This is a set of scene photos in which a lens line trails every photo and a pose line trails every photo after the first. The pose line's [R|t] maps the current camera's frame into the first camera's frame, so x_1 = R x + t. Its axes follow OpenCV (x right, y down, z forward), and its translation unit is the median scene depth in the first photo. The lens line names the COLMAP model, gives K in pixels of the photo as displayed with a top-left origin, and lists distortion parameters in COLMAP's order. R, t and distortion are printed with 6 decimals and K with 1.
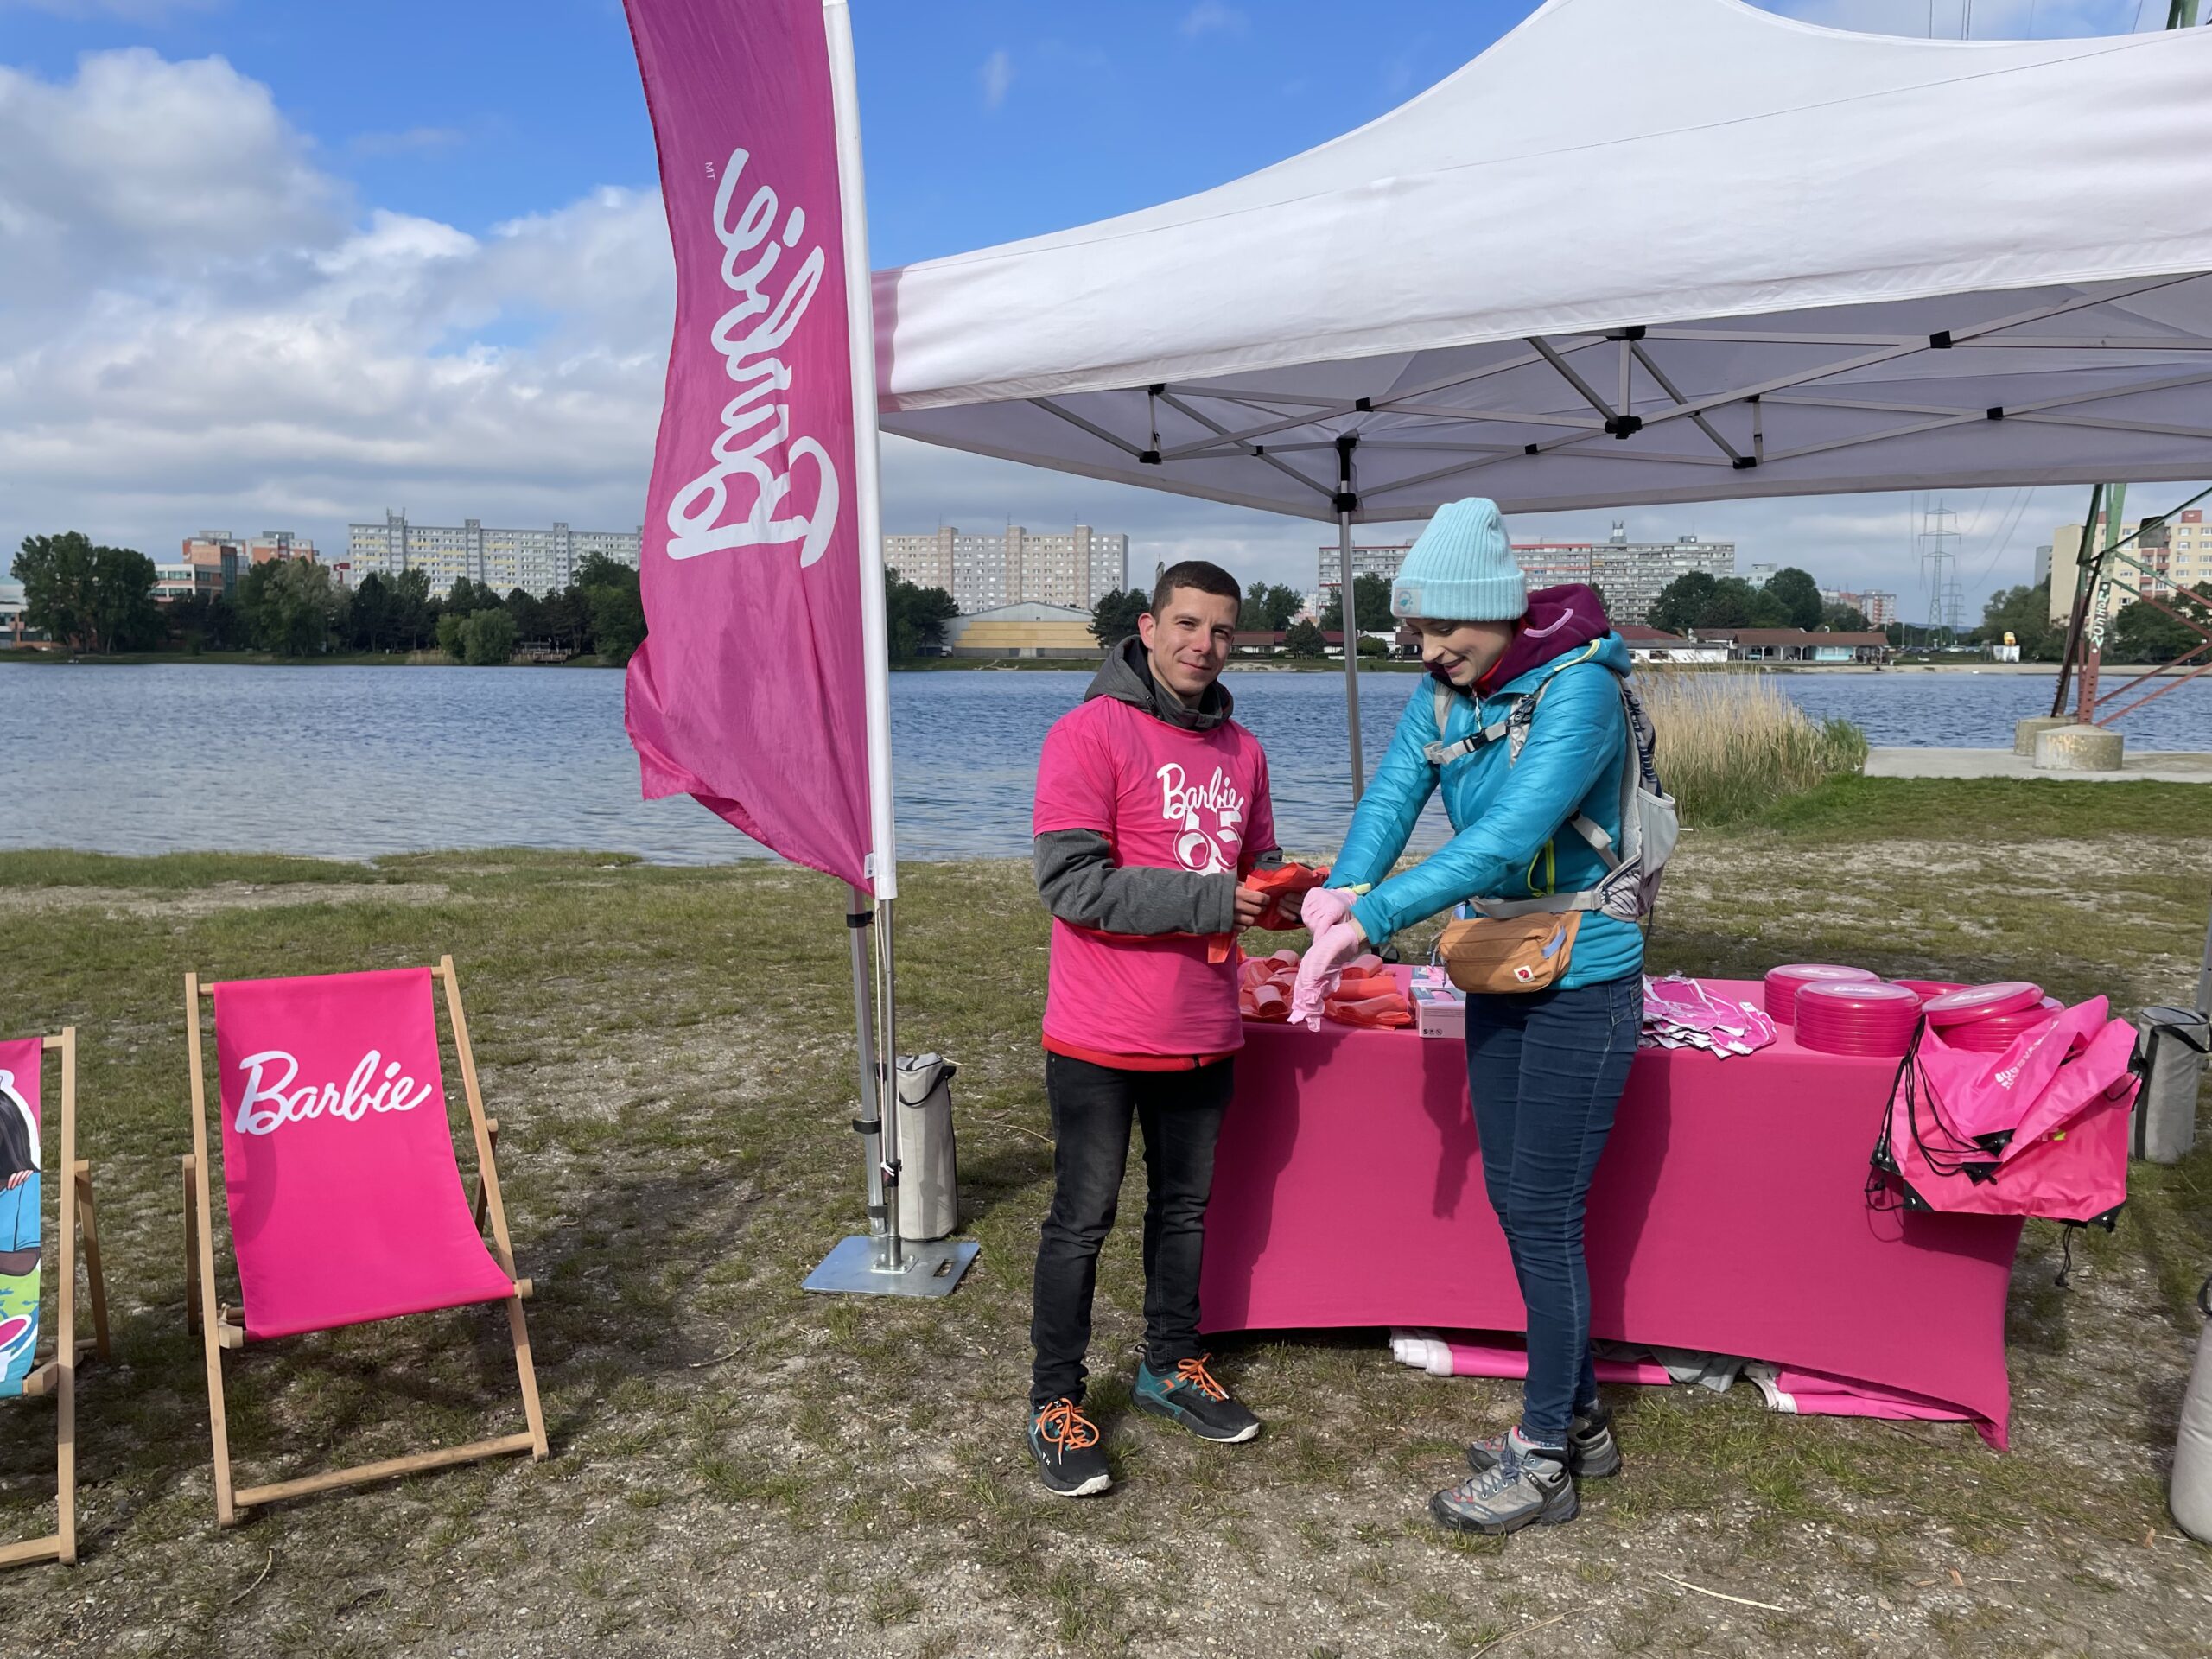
lens RADIAL K [[1670.4, 0, 1086.0], [0, 1670.4, 815.6], [0, 0, 1]] dist [0.107726, -0.120526]
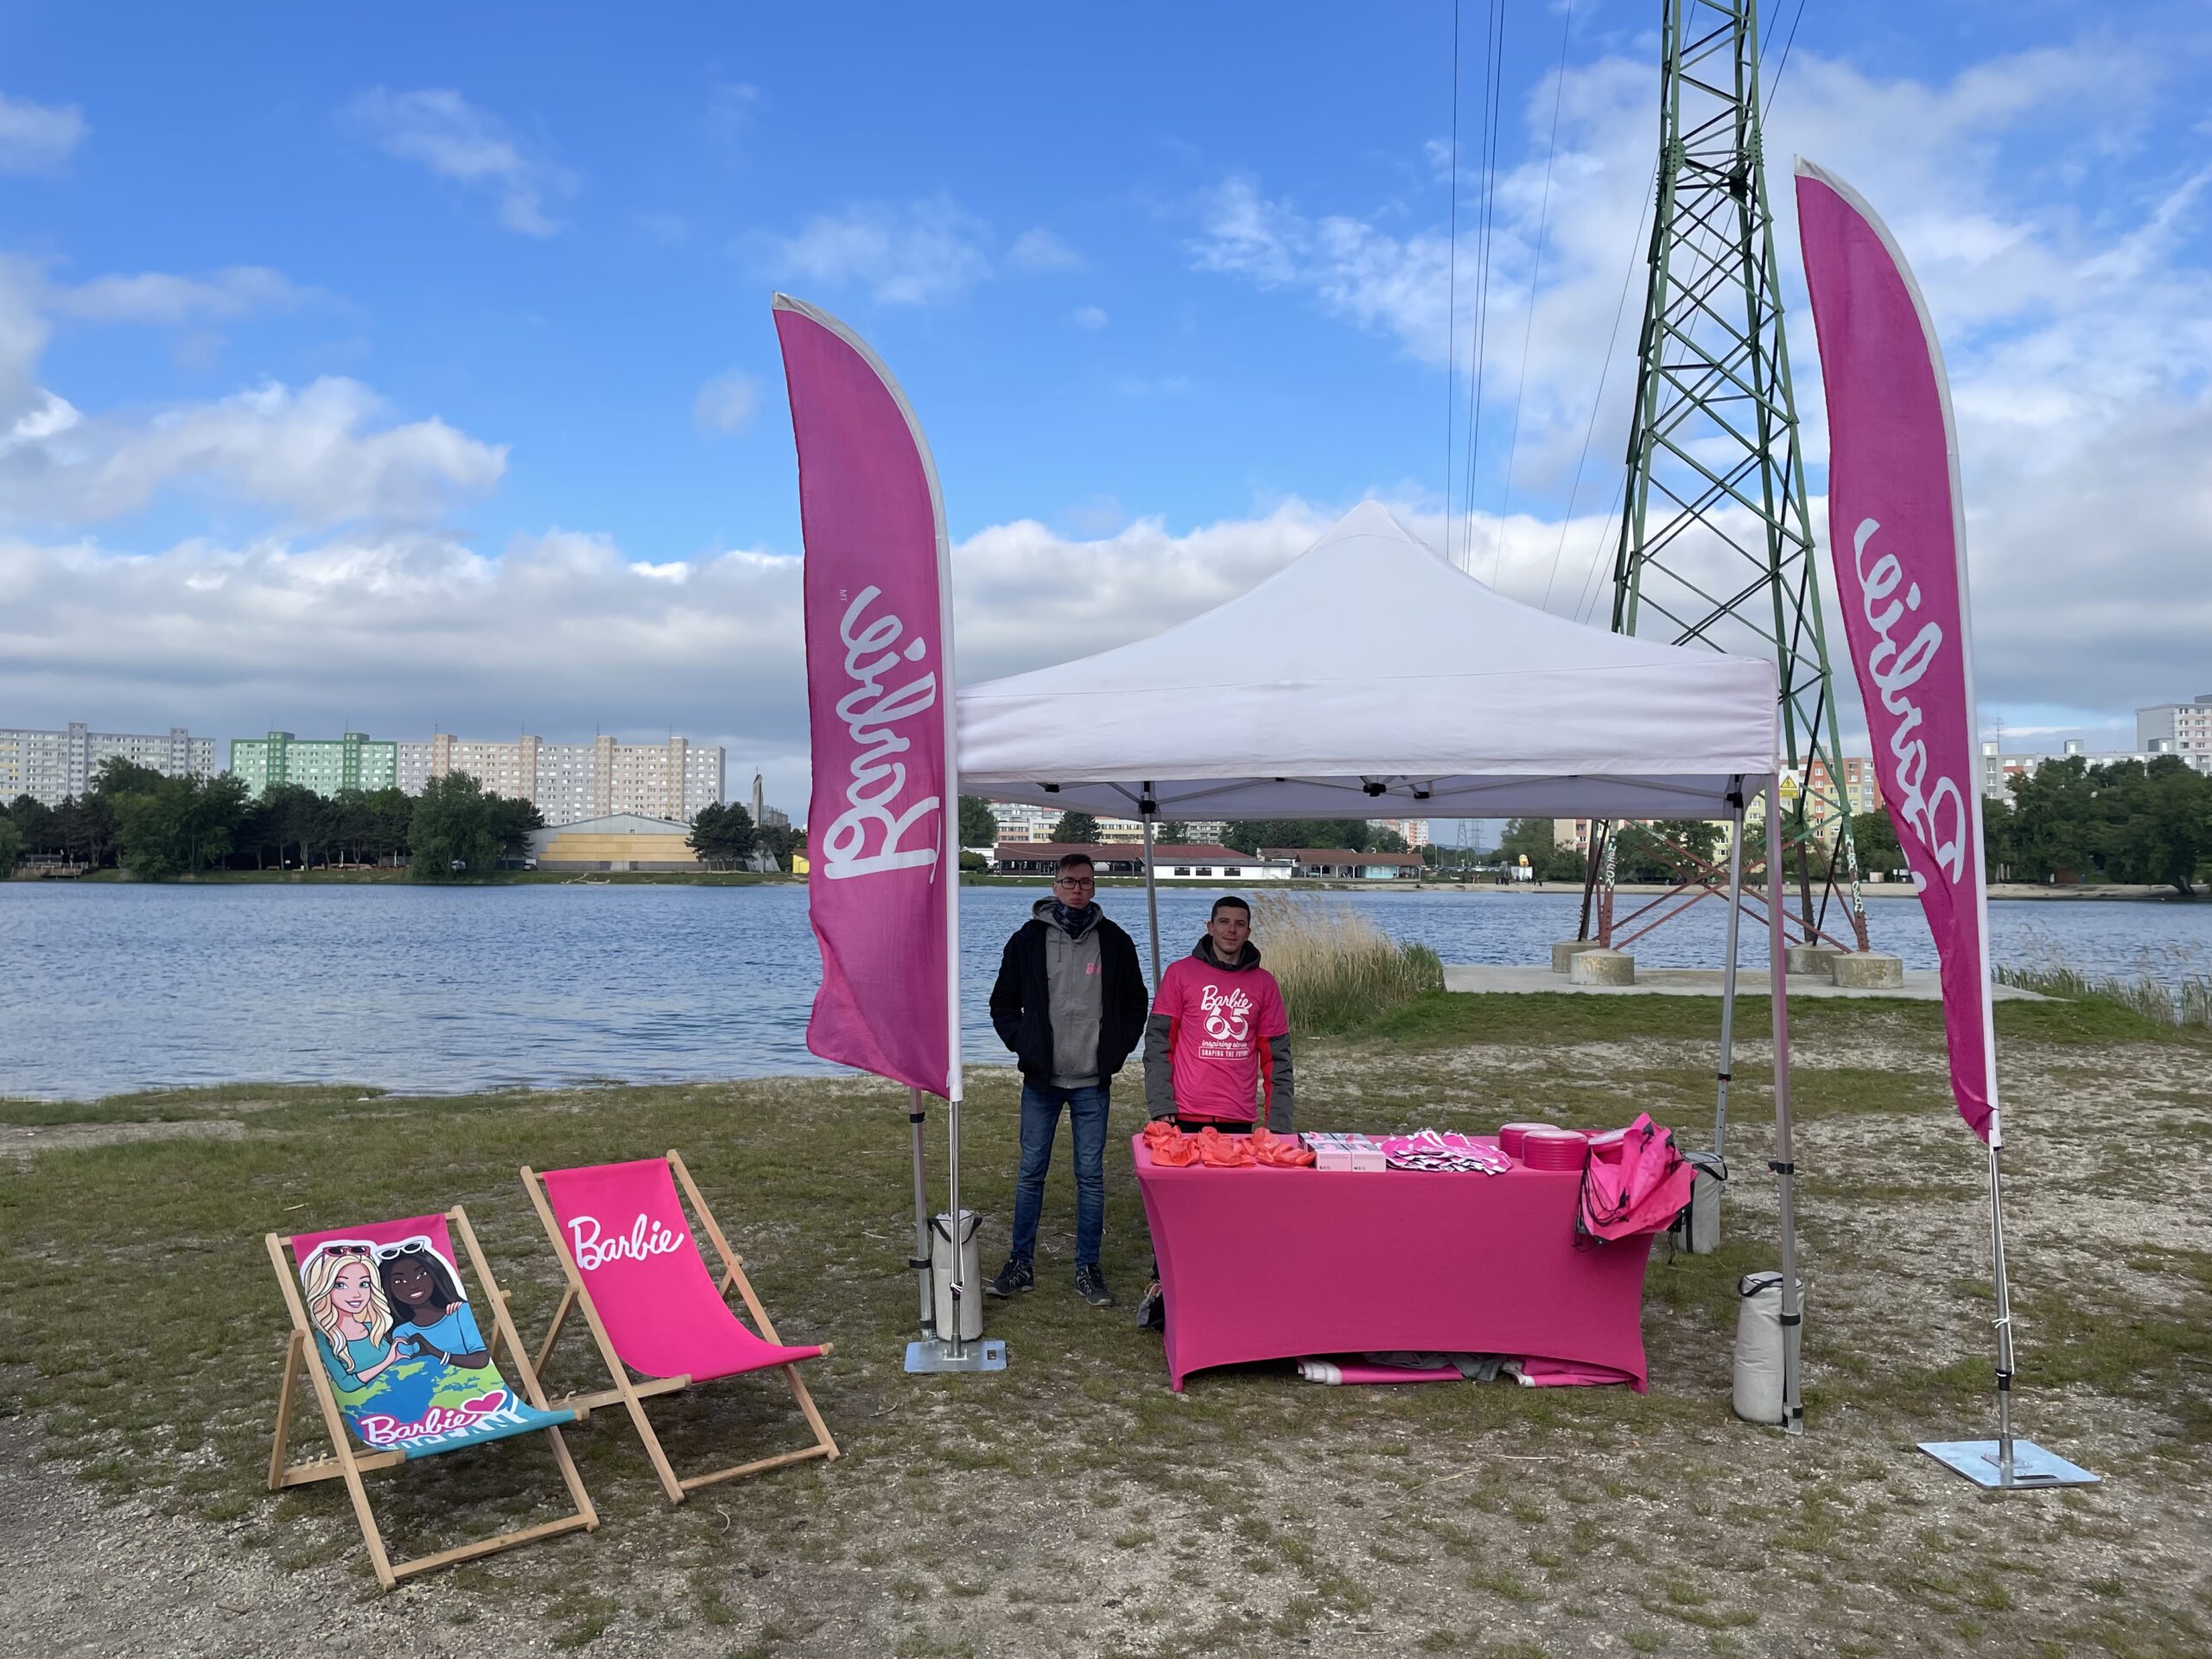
lens RADIAL K [[1670.4, 0, 1086.0], [0, 1670.4, 815.6], [0, 0, 1]] dist [0.107726, -0.120526]
pose [[0.971283, 0.011790, 0.237635, -0.130956], [0.018393, 0.992062, -0.124397, -0.005226], [-0.237215, 0.125195, 0.963356, -0.184271]]
